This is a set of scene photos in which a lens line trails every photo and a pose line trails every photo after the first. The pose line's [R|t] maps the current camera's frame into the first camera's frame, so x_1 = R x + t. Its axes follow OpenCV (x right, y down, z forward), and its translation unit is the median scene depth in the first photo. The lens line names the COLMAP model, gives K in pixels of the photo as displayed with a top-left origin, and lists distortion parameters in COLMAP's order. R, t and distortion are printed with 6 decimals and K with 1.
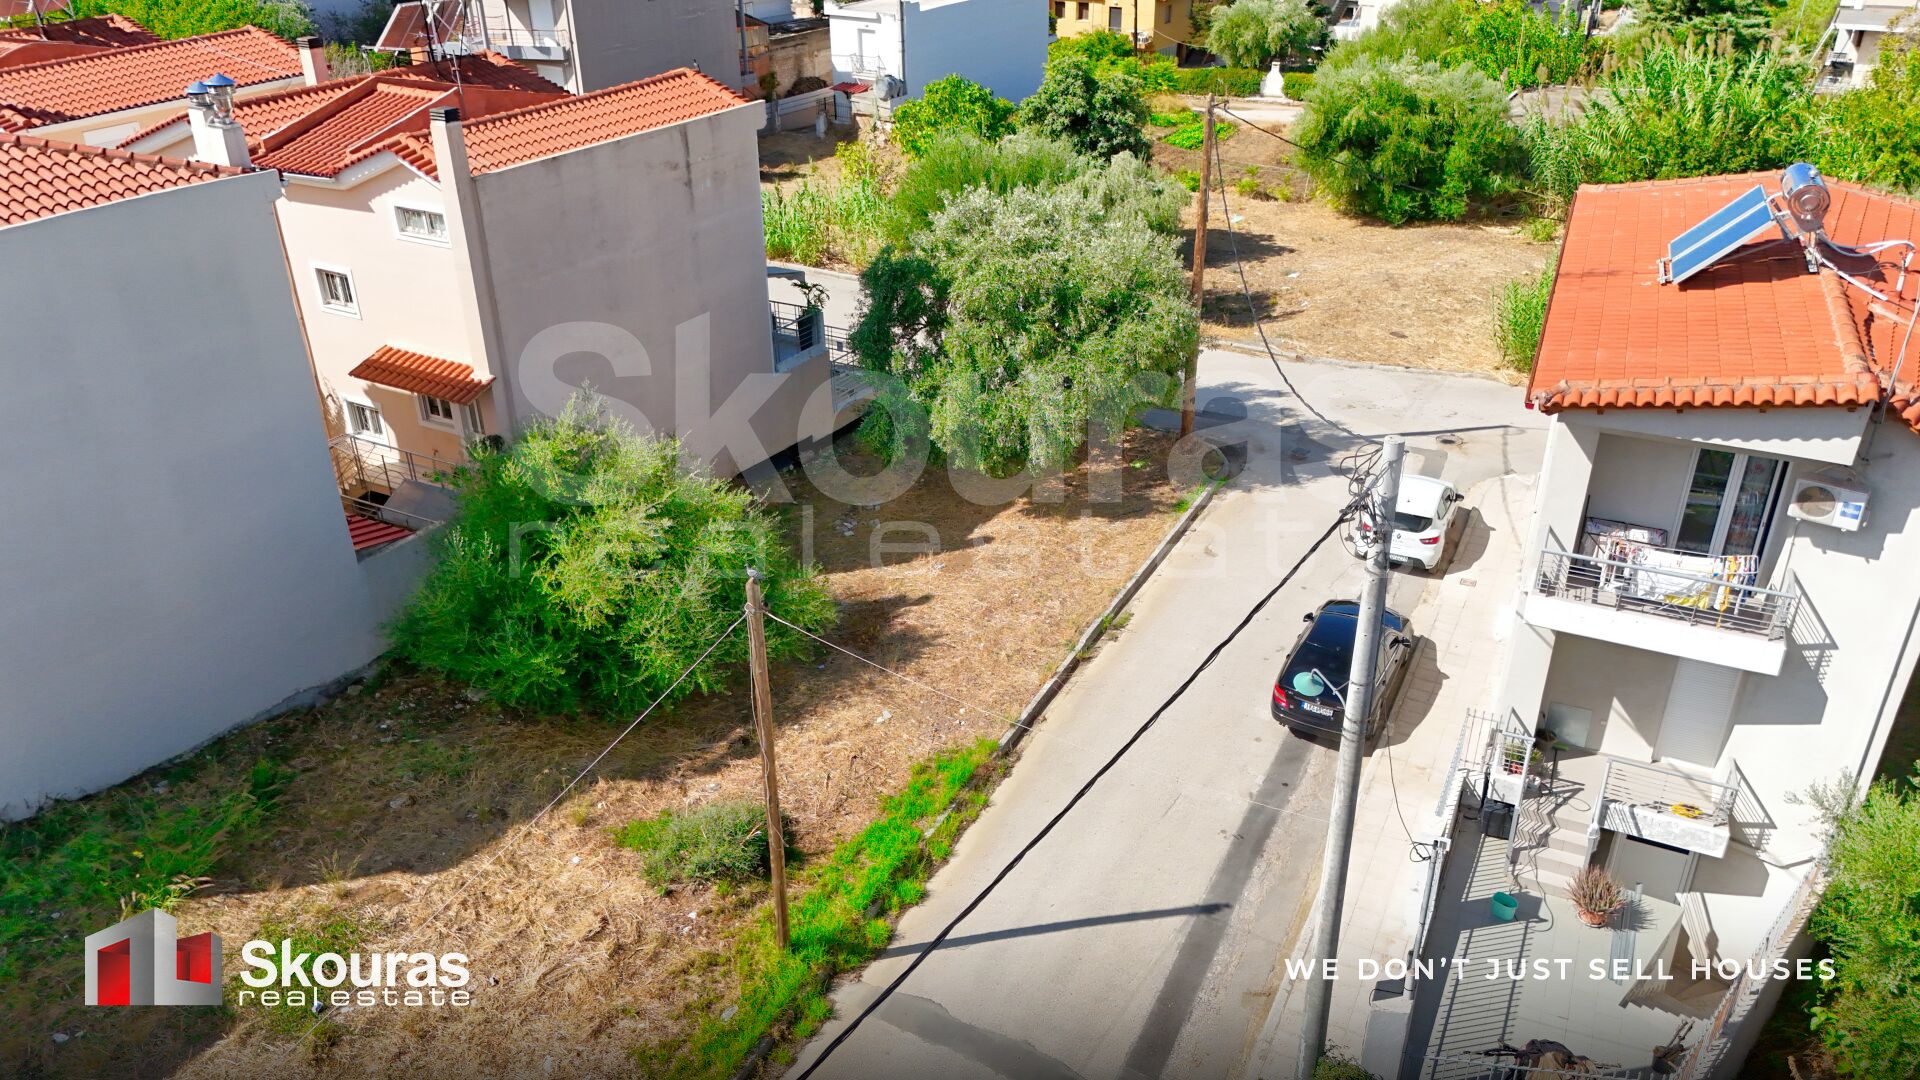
lens RADIAL K [[1416.8, 0, 955.1], [0, 1416.8, 539.9], [0, 0, 1]] dist [0.071688, -0.068962]
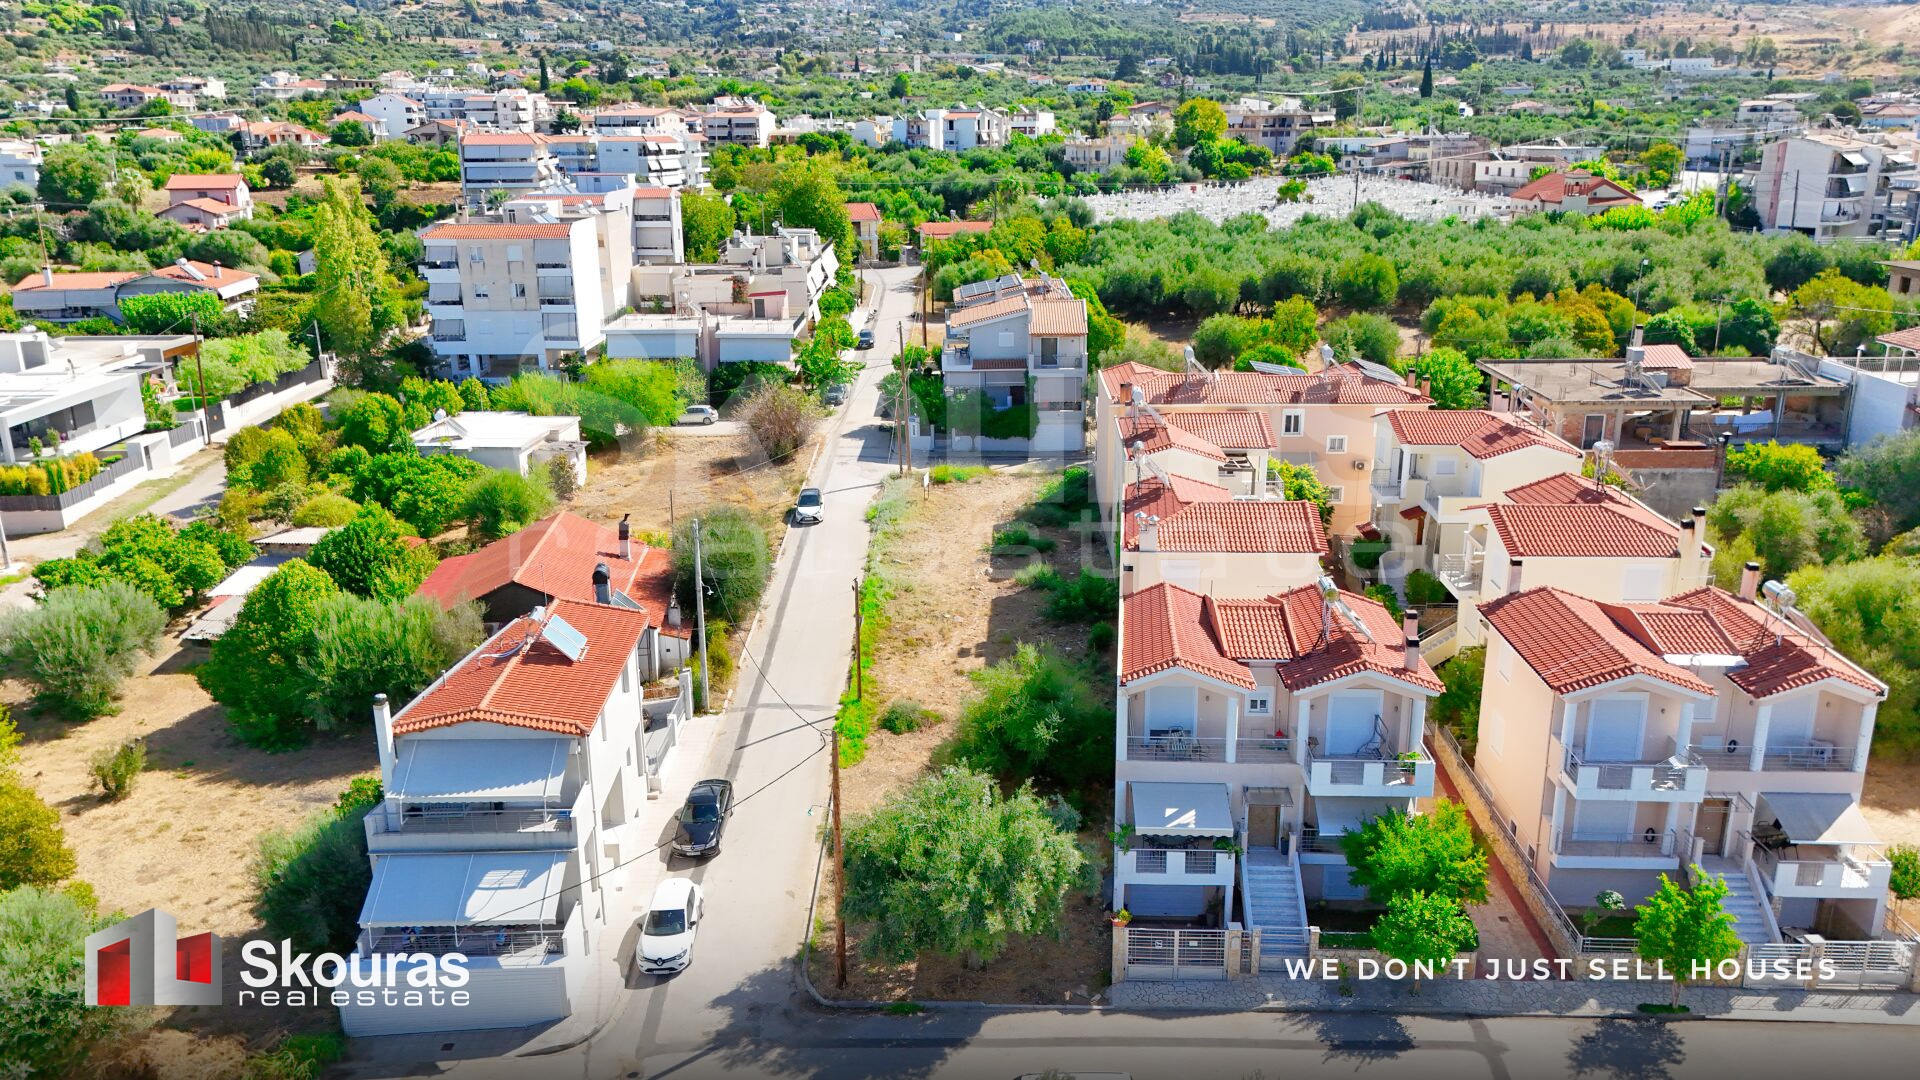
lens RADIAL K [[1416.8, 0, 956.3], [0, 1416.8, 538.3], [0, 0, 1]] dist [0.071688, -0.068962]
pose [[-0.899557, 0.145184, -0.411970, 0.626425], [-0.186045, 0.725972, 0.662082, -1.412241], [0.395202, 0.672225, -0.626042, 1.836987]]
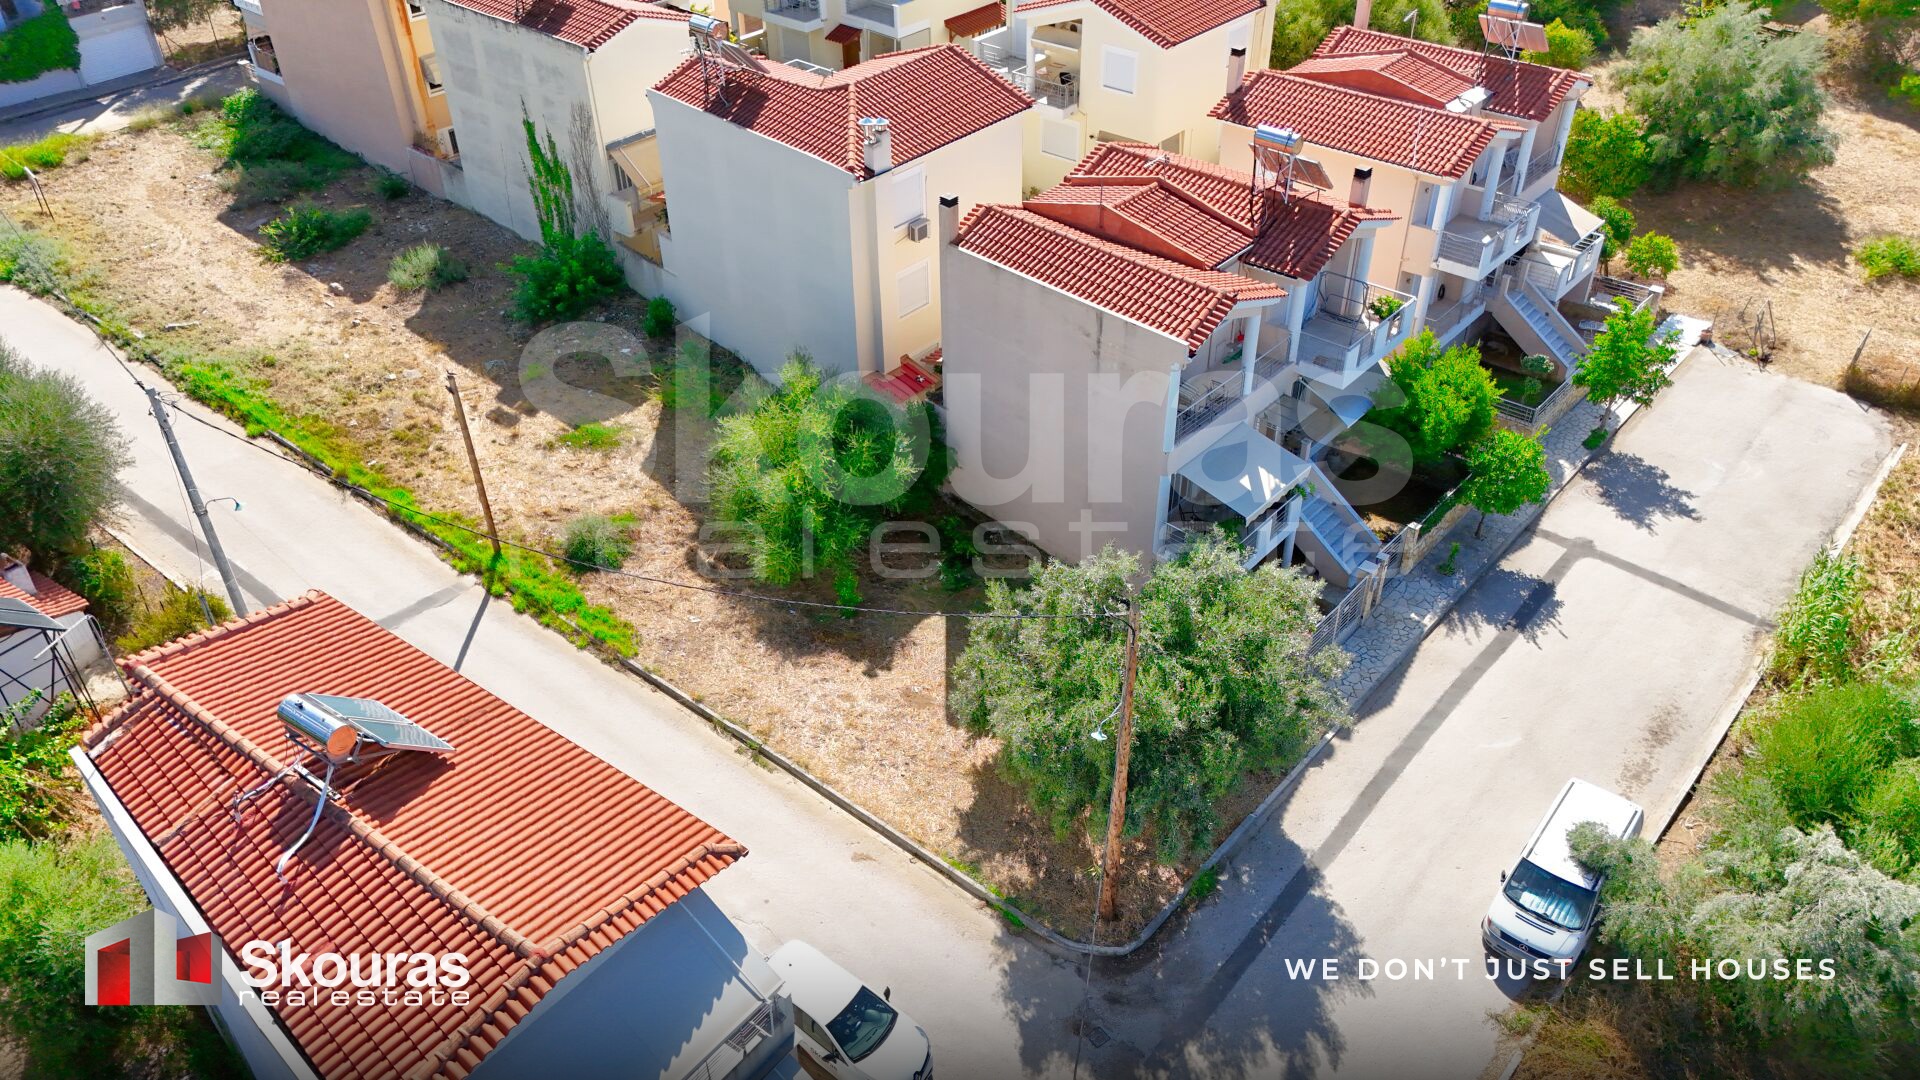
lens RADIAL K [[1416.8, 0, 957.0], [0, 1416.8, 538.3], [0, 0, 1]] dist [0.071688, -0.068962]
pose [[-0.217310, 0.592434, -0.775757, 0.842393], [-0.442438, 0.648635, 0.619291, -0.827971], [0.870072, 0.477803, 0.121160, 0.828455]]
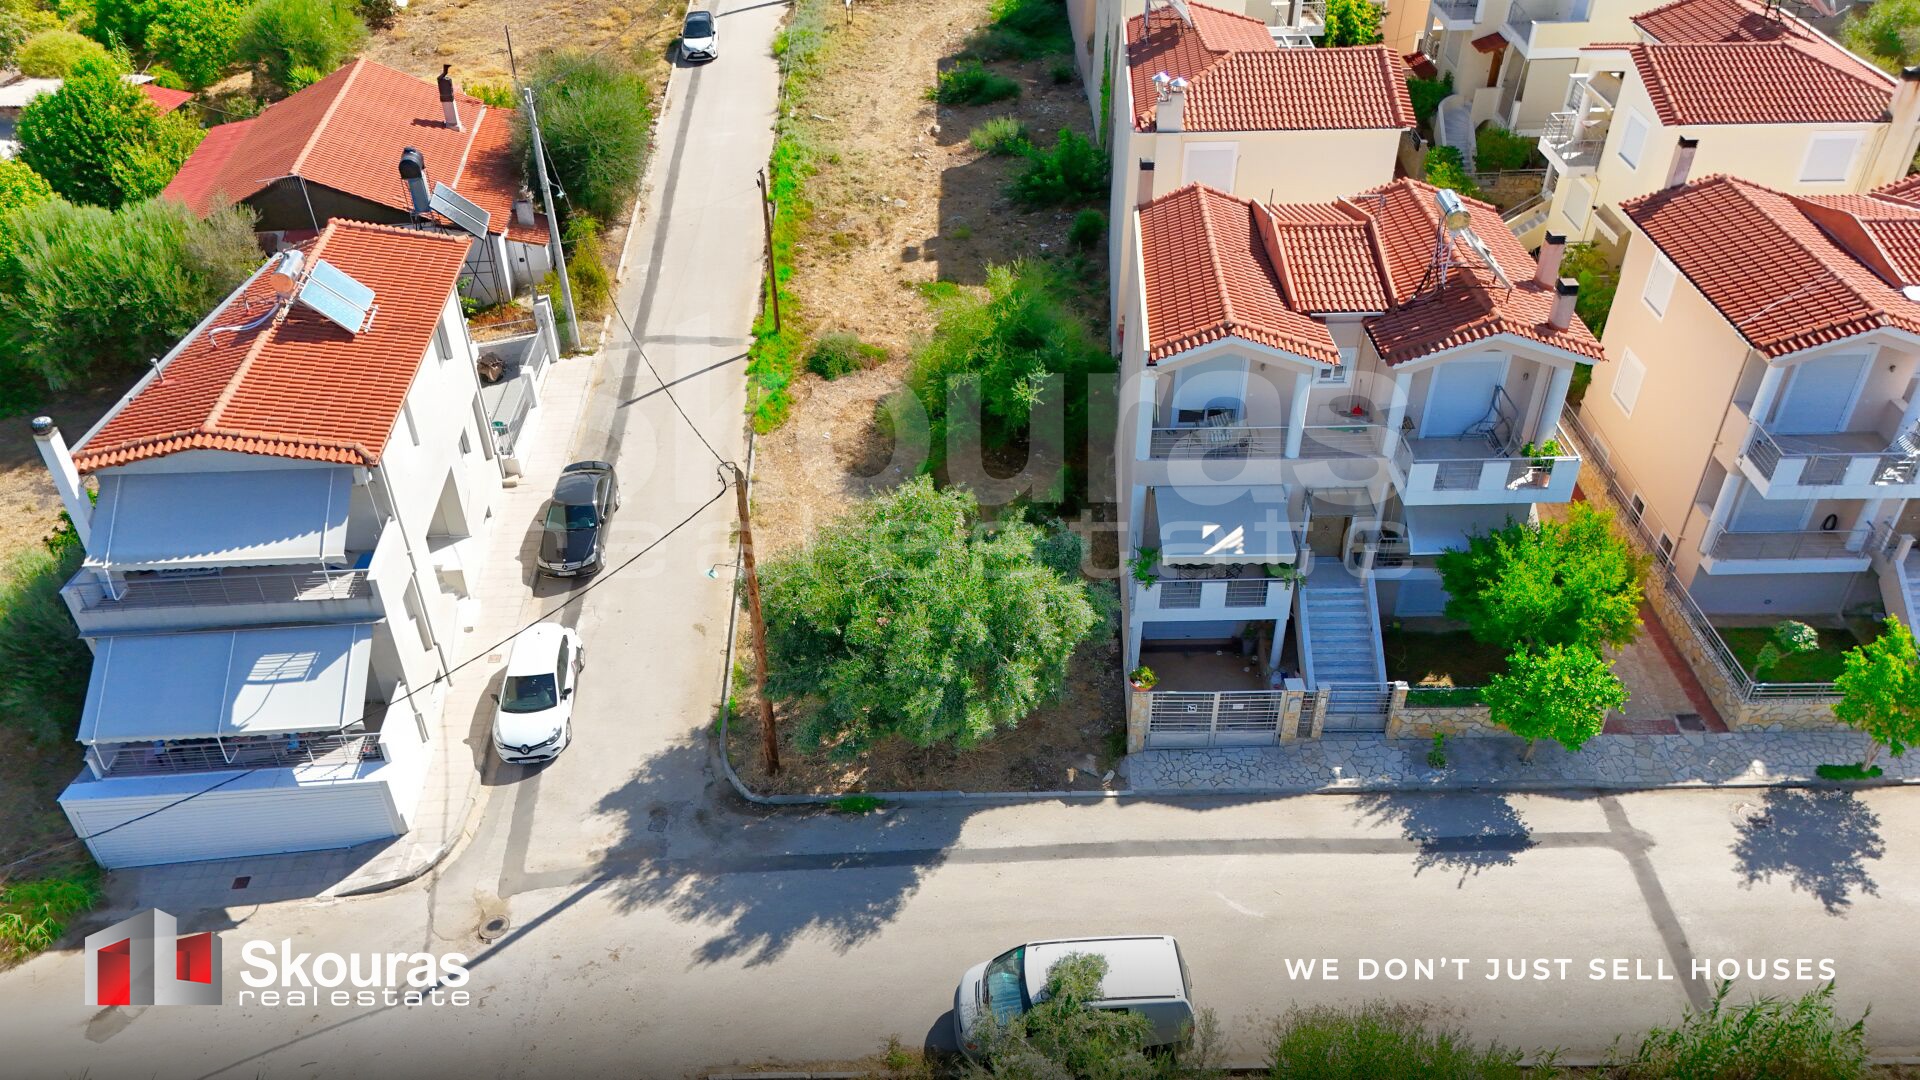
lens RADIAL K [[1416.8, 0, 954.6], [0, 1416.8, 540.8], [0, 0, 1]] dist [0.071688, -0.068962]
pose [[-0.875213, 0.305982, -0.374671, 0.428106], [-0.206781, 0.463556, 0.861602, -1.145702], [0.437315, 0.831560, -0.342439, 1.468237]]
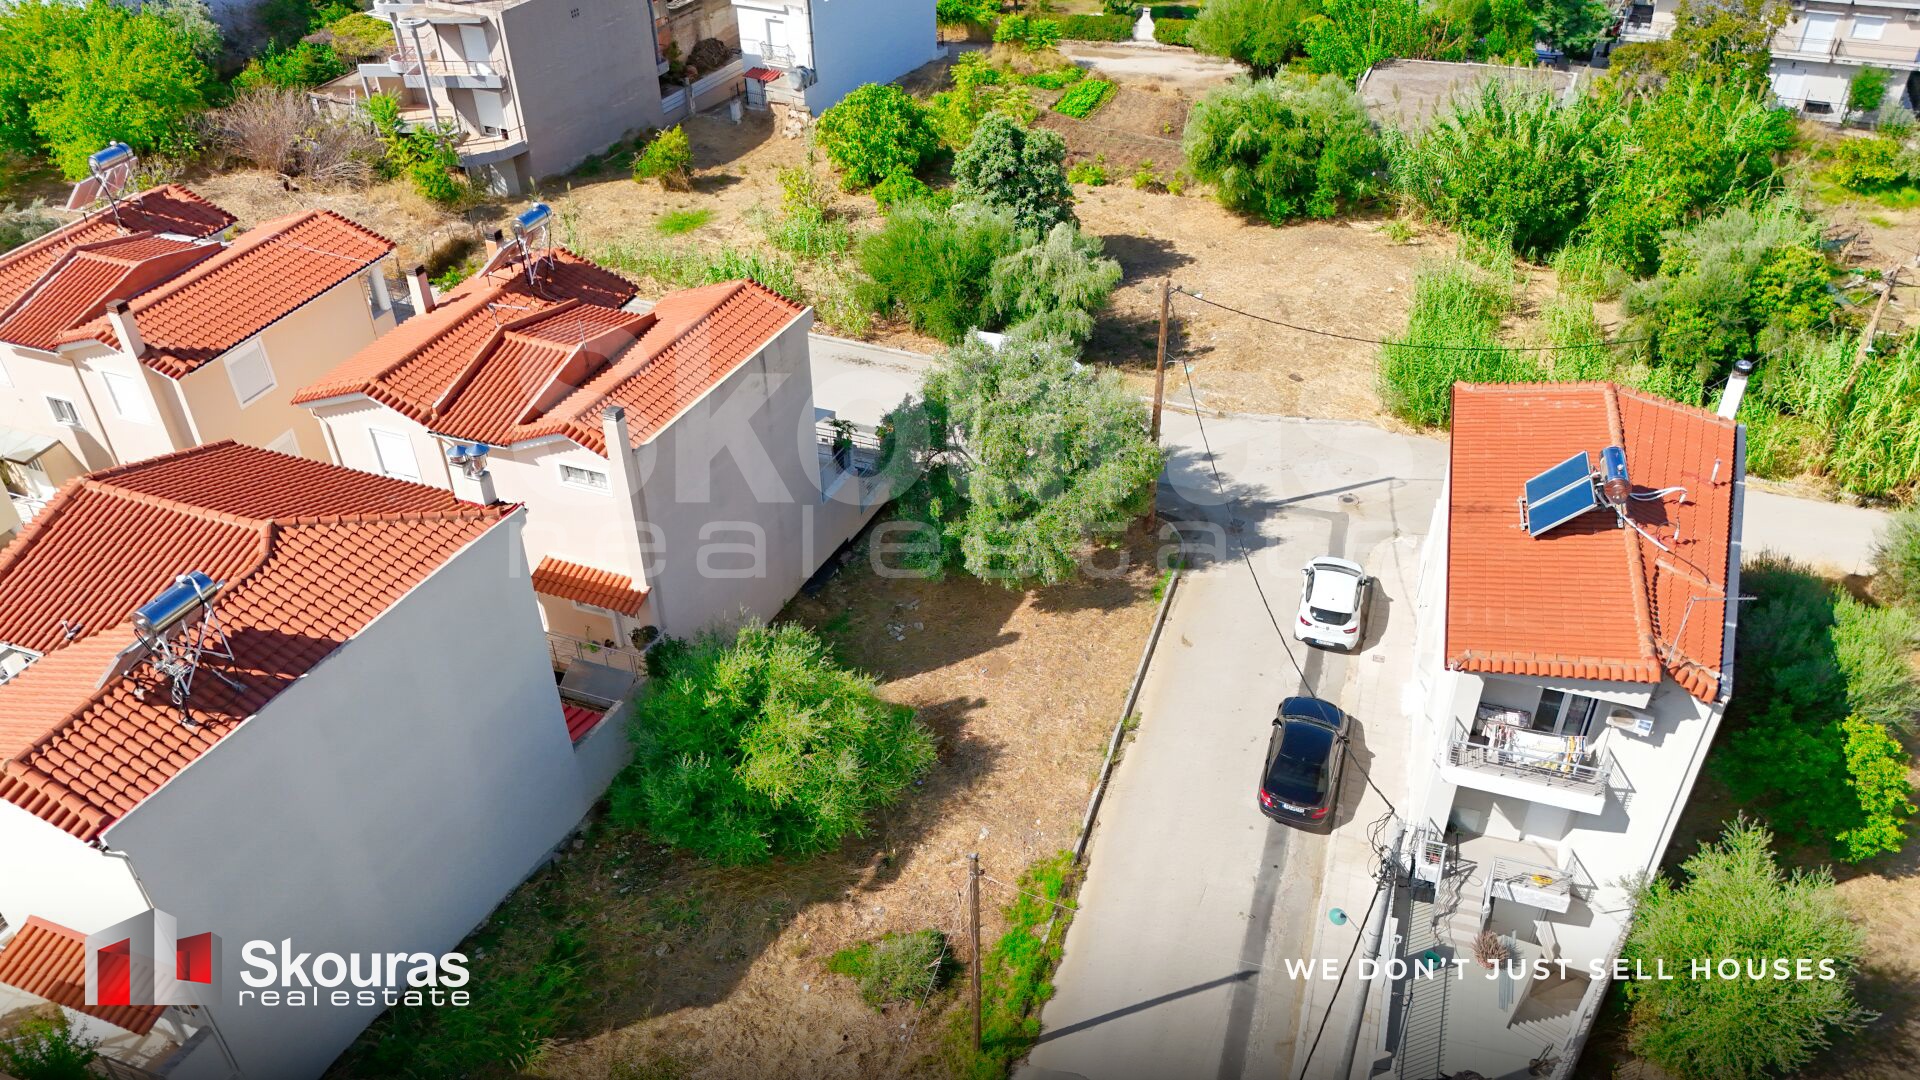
lens RADIAL K [[1416.8, 0, 957.0], [0, 1416.8, 539.1], [0, 0, 1]] dist [0.071688, -0.068962]
pose [[0.991596, -0.080478, 0.101293, -0.156742], [0.065323, 0.987284, 0.144924, -0.291360], [-0.111668, -0.137089, 0.984244, -0.254997]]
